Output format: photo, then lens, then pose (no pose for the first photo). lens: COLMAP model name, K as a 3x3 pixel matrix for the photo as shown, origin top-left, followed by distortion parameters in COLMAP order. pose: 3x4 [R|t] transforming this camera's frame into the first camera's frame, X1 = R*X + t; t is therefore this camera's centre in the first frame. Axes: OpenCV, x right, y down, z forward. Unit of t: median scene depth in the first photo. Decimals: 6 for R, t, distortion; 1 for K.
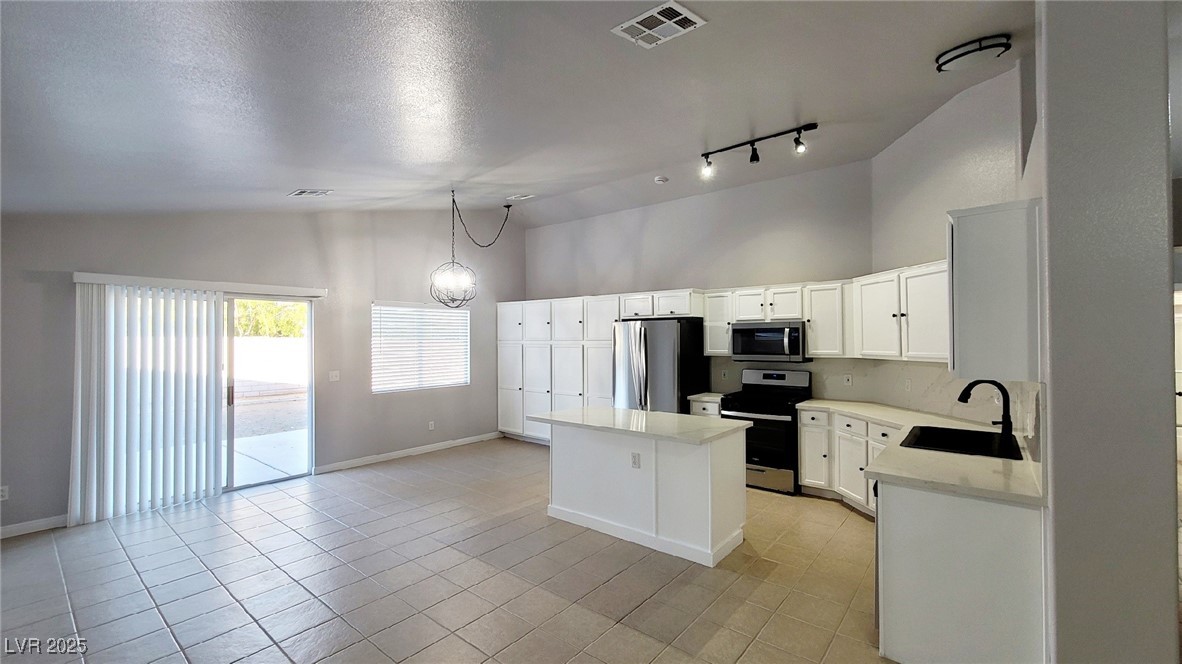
lens RADIAL K [[482.8, 0, 590.1], [0, 482.8, 333.2], [0, 0, 1]] dist [-0.013425, -0.000036]
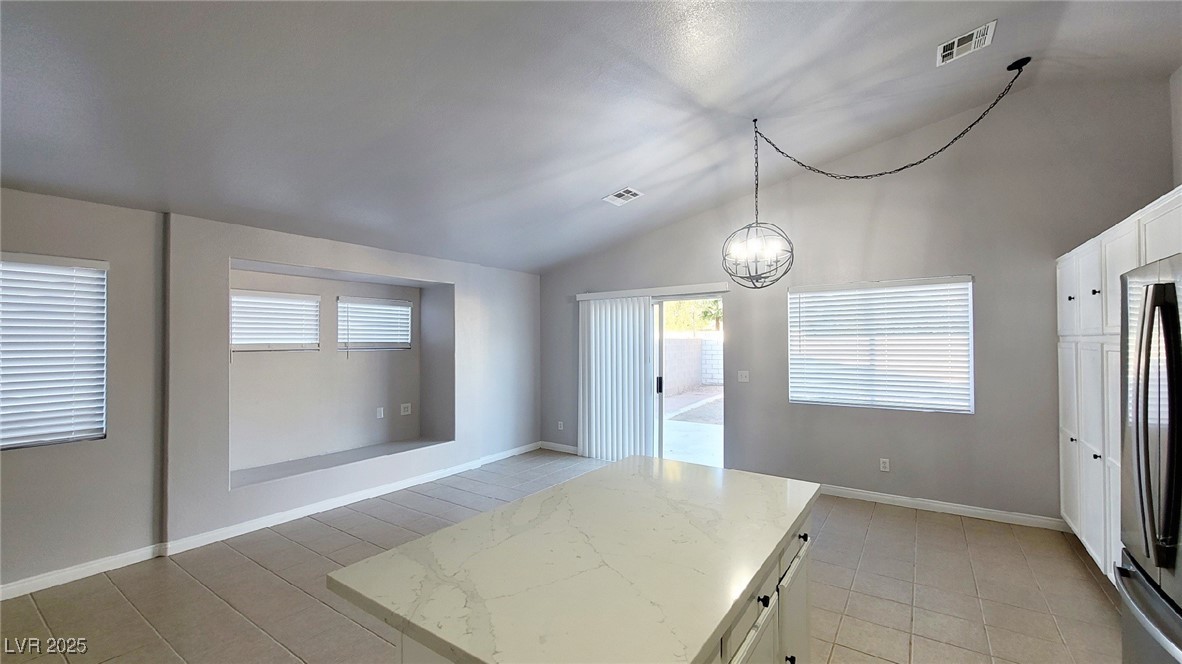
lens RADIAL K [[482.8, 0, 592.0], [0, 482.8, 338.7], [0, 0, 1]] dist [-0.013425, -0.000036]
pose [[0.075404, -0.002945, -0.997149, 0.381007], [0.016722, 0.999859, -0.001689, 0.016085], [0.997013, -0.016547, 0.075442, 0.694515]]
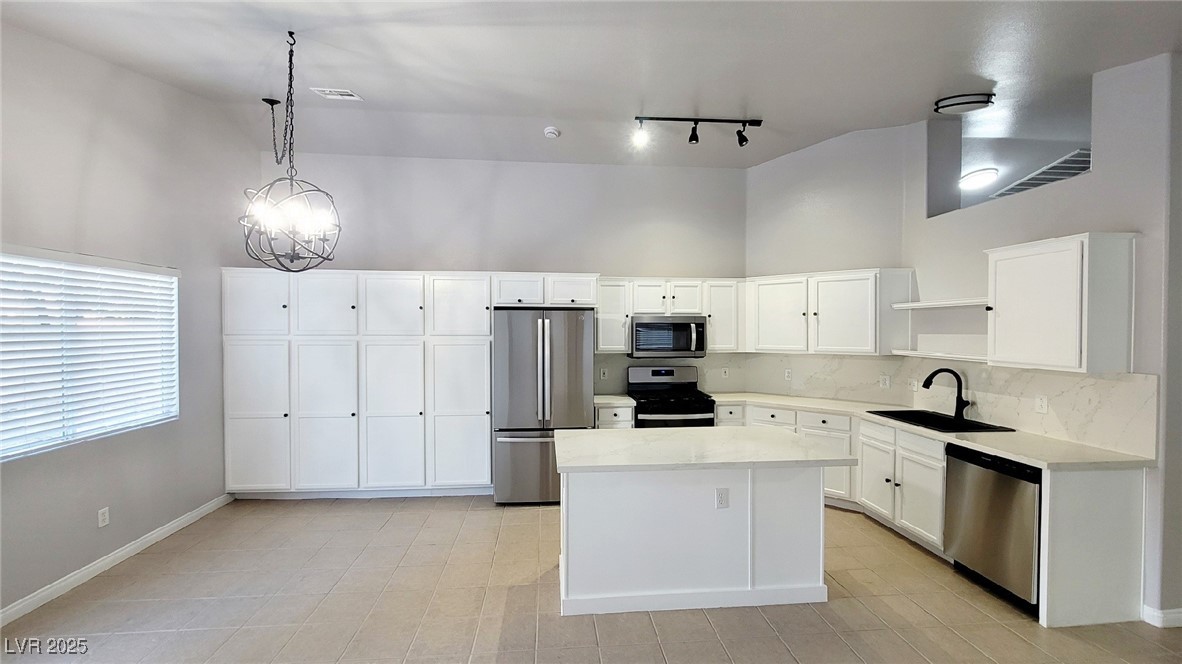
lens RADIAL K [[482.8, 0, 596.2], [0, 482.8, 333.2], [0, 0, 1]] dist [-0.013425, -0.000036]
pose [[0.711182, -0.000984, 0.703007, -0.395666], [-0.014250, 0.999773, 0.015815, -0.002397], [-0.702863, -0.021265, 0.711007, 0.419150]]
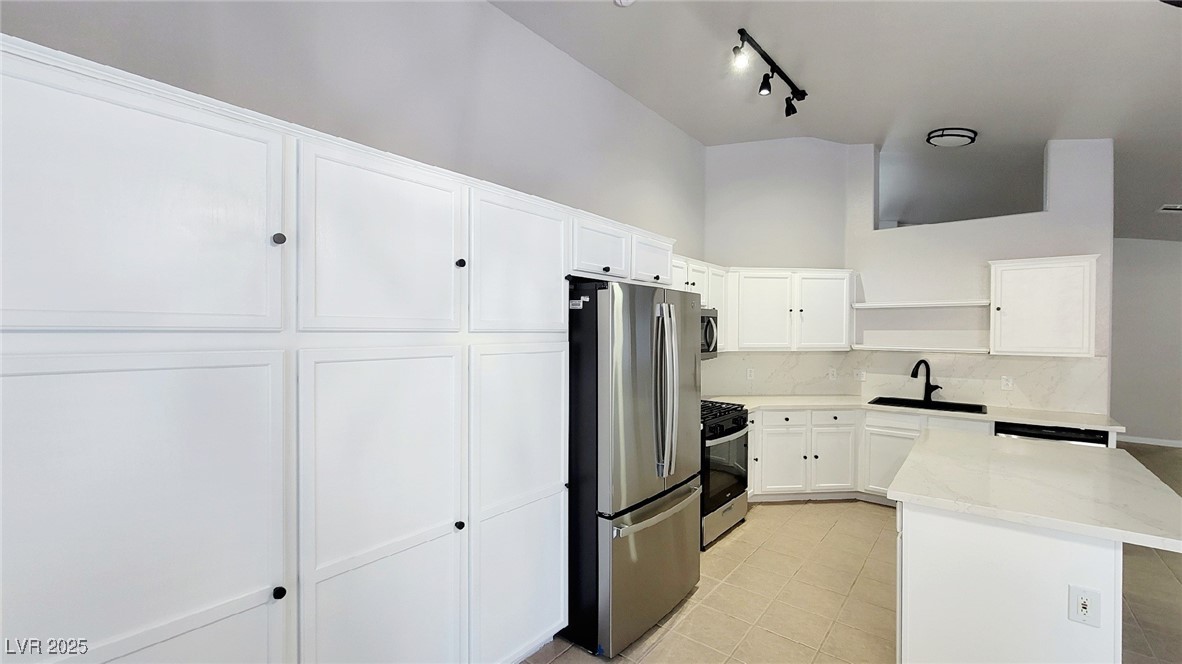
lens RADIAL K [[482.8, 0, 589.6], [0, 482.8, 332.6], [0, 0, 1]] dist [-0.013425, -0.000036]
pose [[-0.003546, 0.000900, 0.999993, -0.361805], [-0.018355, 0.999831, -0.000965, 0.018162], [-0.999825, -0.018358, -0.003529, 1.137332]]
